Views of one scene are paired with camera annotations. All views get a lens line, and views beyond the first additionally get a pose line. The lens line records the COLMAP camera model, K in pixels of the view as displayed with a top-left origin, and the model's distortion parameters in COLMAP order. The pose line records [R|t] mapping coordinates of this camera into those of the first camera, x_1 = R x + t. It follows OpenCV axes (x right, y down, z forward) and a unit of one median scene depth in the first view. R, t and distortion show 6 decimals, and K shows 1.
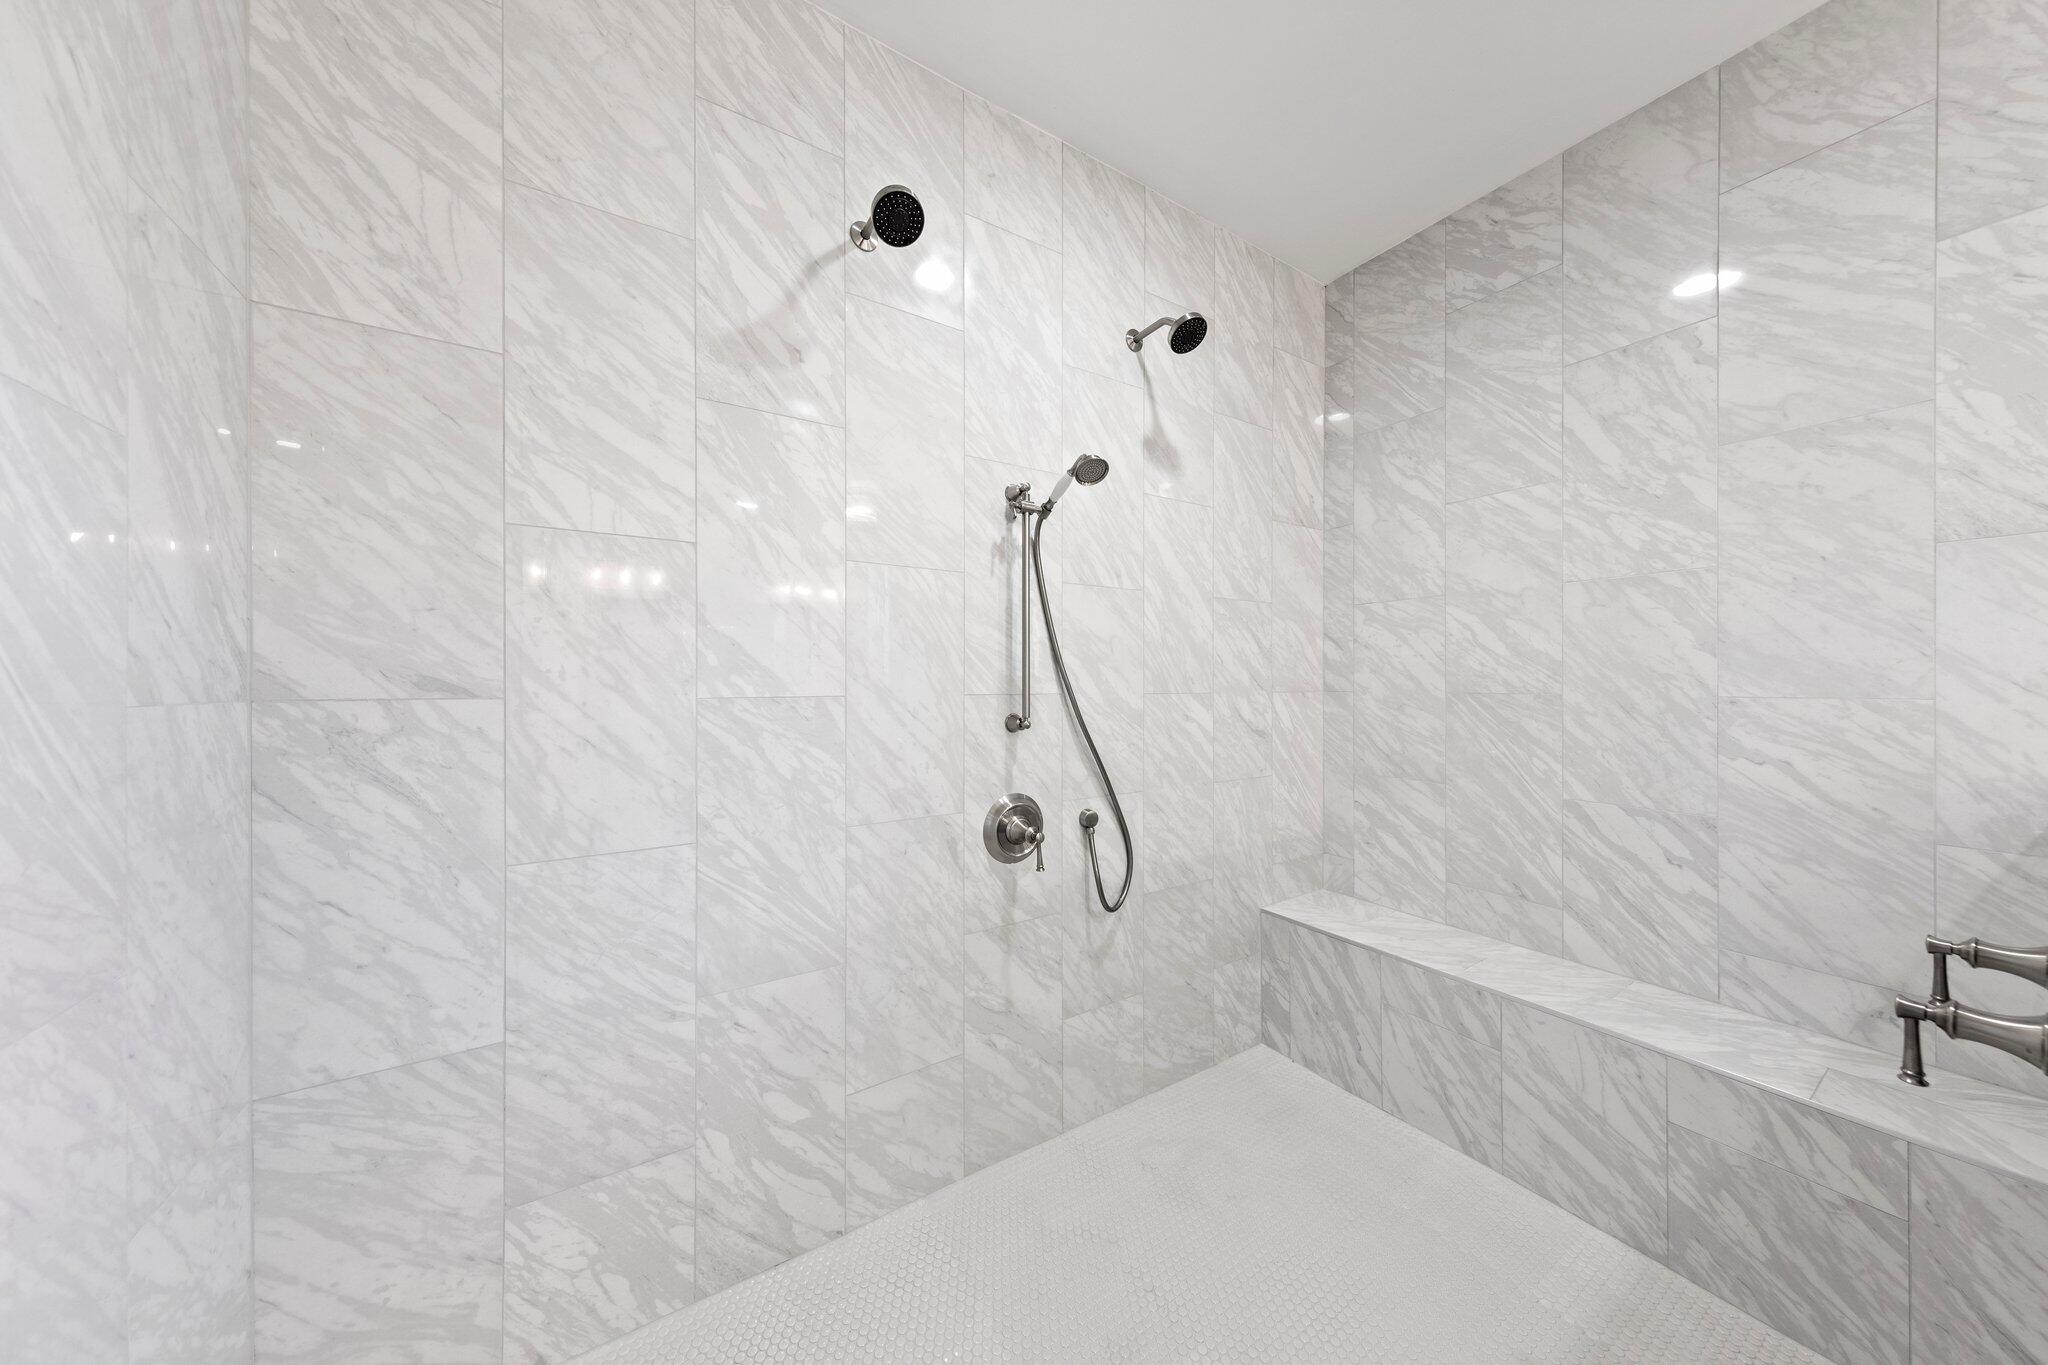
lens RADIAL K [[645.0, 0, 1023.9], [0, 645.0, 683.9], [0, 0, 1]] dist [0.005309, -0.000690]
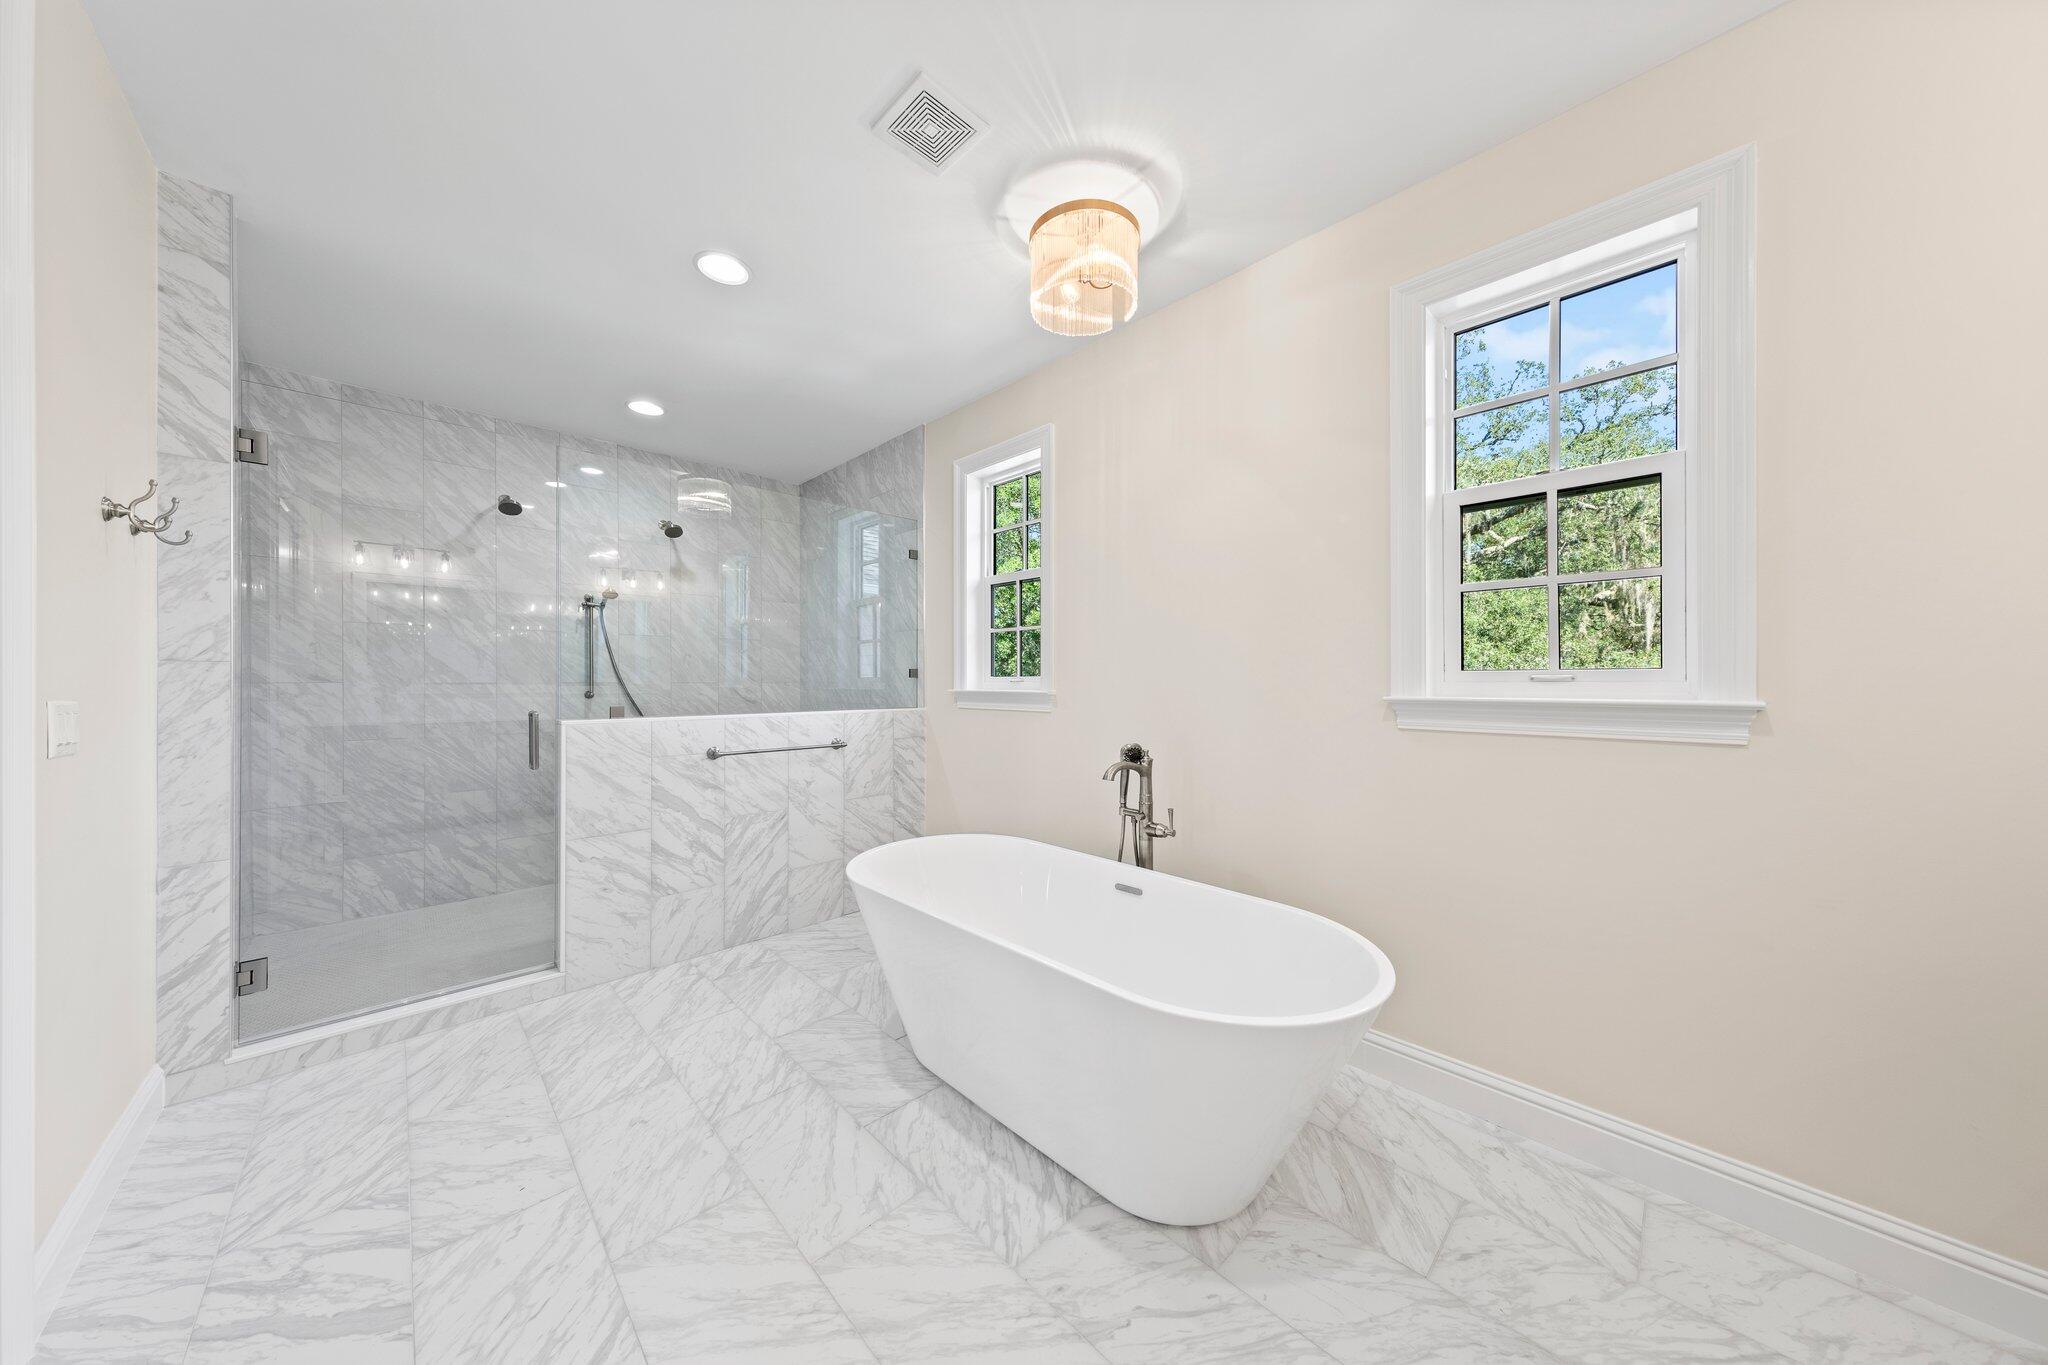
lens RADIAL K [[645.0, 0, 1026.0], [0, 645.0, 682.9], [0, 0, 1]] dist [0.005309, -0.000690]
pose [[0.978907, -0.001227, 0.204301, 1.137430], [0.000978, 0.999999, 0.001321, 0.016829], [-0.204303, -0.001093, 0.978907, -1.754742]]
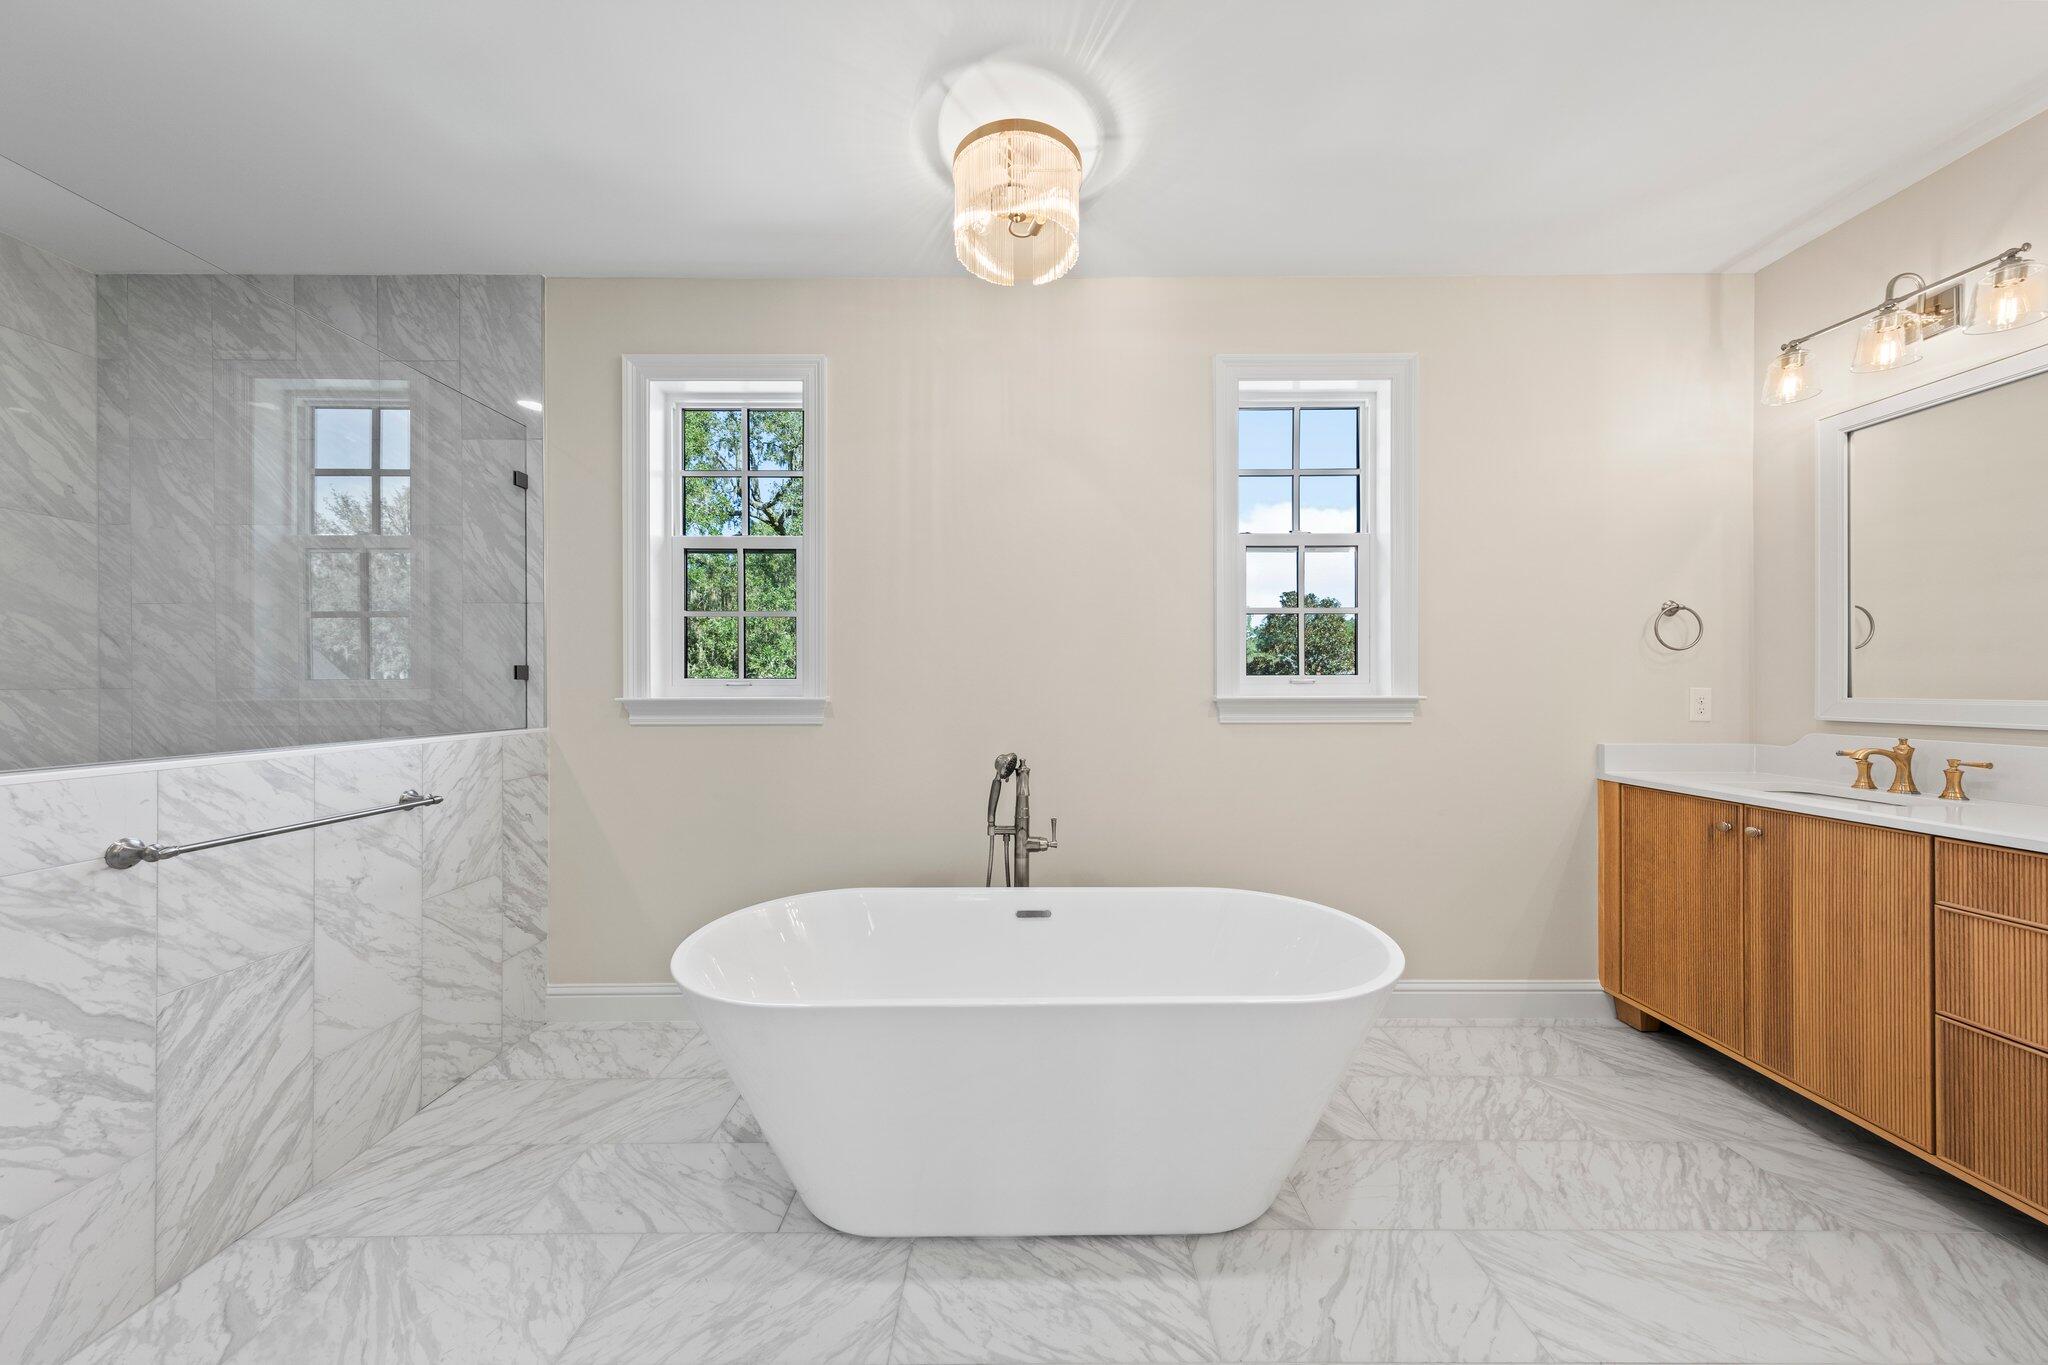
lens RADIAL K [[680.2, 0, 1026.2], [0, 680.2, 687.0], [0, 0, 1]] dist [0.006812, -0.000721]
pose [[0.533527, -0.004813, 0.845769, 0.507154], [0.004096, 0.999987, 0.003107, 0.017298], [-0.845773, 0.001807, 0.533540, -1.134427]]
